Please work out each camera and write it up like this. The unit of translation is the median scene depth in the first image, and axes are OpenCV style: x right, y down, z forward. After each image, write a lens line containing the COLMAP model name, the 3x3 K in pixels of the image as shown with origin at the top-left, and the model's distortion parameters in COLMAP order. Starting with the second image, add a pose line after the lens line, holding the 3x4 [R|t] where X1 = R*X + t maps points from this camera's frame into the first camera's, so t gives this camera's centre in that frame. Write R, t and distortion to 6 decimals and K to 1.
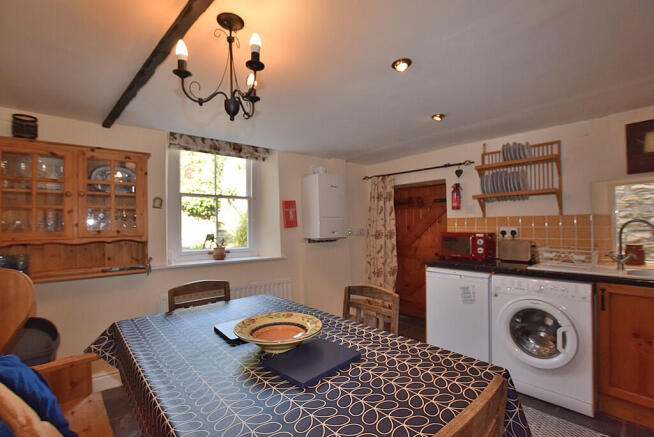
lens RADIAL K [[293.2, 0, 323.7], [0, 293.2, 222.5], [0, 0, 1]] dist [-0.023075, 0.000233]
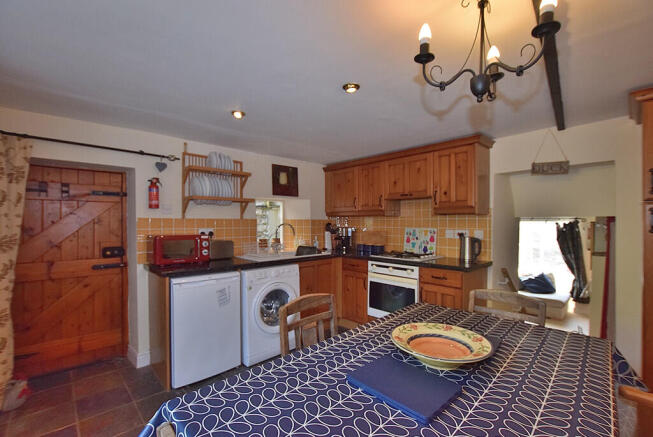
lens RADIAL K [[292.8, 0, 323.4], [0, 292.8, 223.5], [0, 0, 1]] dist [-0.023075, 0.000233]
pose [[-0.048988, 0.003608, 0.998793, -0.475530], [-0.016291, 0.999858, -0.004411, -0.005199], [-0.998666, -0.016488, -0.048922, 0.632470]]
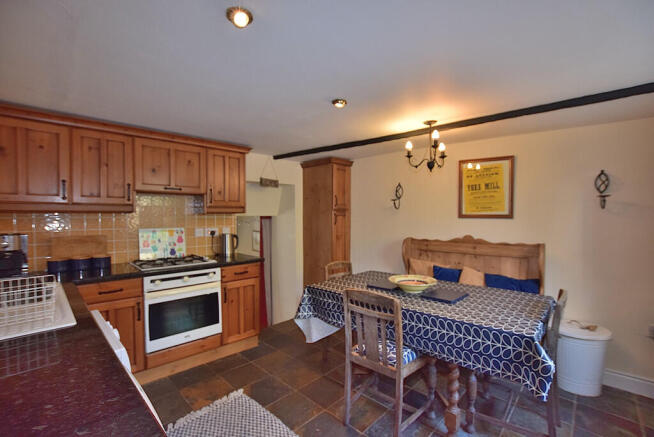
lens RADIAL K [[293.2, 0, 326.7], [0, 293.2, 221.6], [0, 0, 1]] dist [-0.023075, 0.000233]
pose [[-0.995652, 0.013788, -0.092129, 0.244610], [0.013502, 0.999902, 0.003733, -0.017093], [0.092172, 0.002473, -0.995740, 1.249896]]
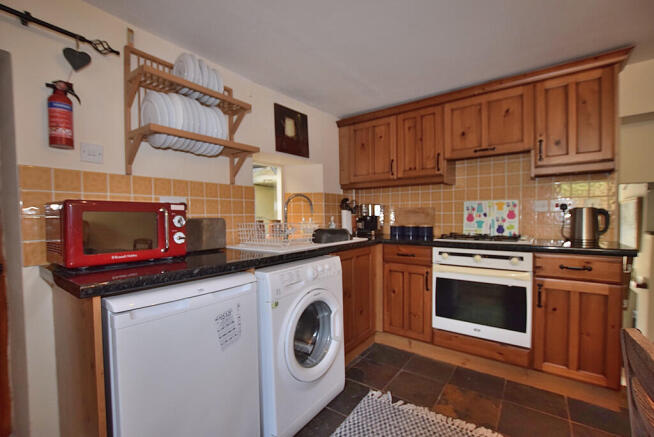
lens RADIAL K [[293.2, 0, 326.5], [0, 293.2, 222.0], [0, 0, 1]] dist [-0.023075, 0.000233]
pose [[-0.233881, -0.011299, 0.972200, -0.011842], [-0.004436, 0.999934, 0.010554, 0.060587], [-0.972255, -0.001844, -0.233916, 0.853722]]
